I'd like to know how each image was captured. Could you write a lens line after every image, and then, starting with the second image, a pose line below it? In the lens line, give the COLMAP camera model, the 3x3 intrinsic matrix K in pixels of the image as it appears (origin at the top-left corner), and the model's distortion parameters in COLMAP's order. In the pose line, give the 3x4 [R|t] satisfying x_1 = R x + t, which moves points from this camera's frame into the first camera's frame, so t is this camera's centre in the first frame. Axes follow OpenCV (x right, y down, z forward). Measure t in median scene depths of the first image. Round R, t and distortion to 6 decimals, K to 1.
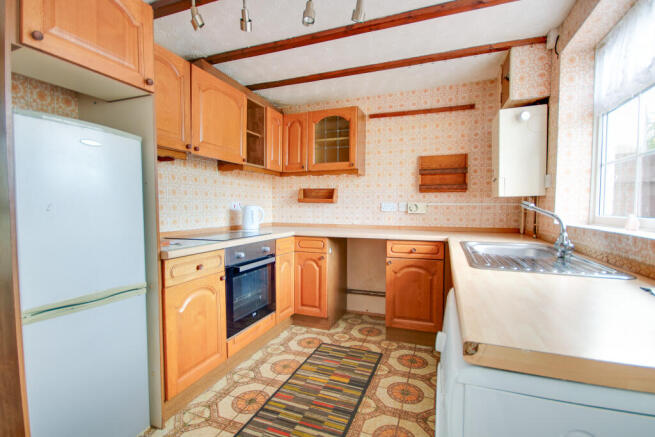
lens RADIAL K [[304.6, 0, 324.7], [0, 304.6, 218.0], [0, 0, 1]] dist [0.001192, -0.001567]
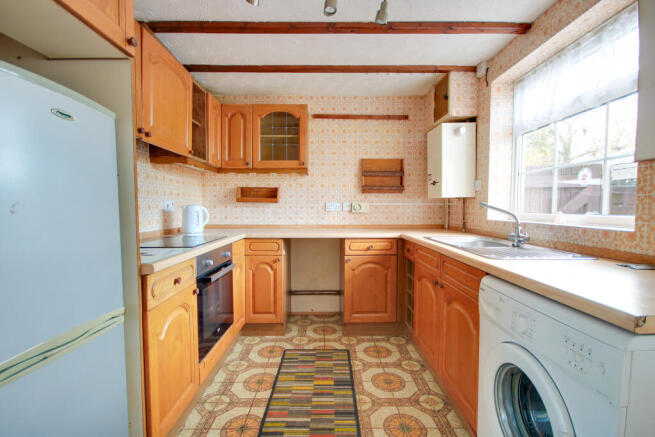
lens RADIAL K [[304.6, 0, 327.6], [0, 304.6, 218.1], [0, 0, 1]] dist [0.001192, -0.001567]
pose [[0.930195, -0.015392, 0.366743, -0.268547], [0.015309, 0.999878, 0.003135, -0.001925], [-0.366747, 0.002699, 0.930317, 0.077964]]
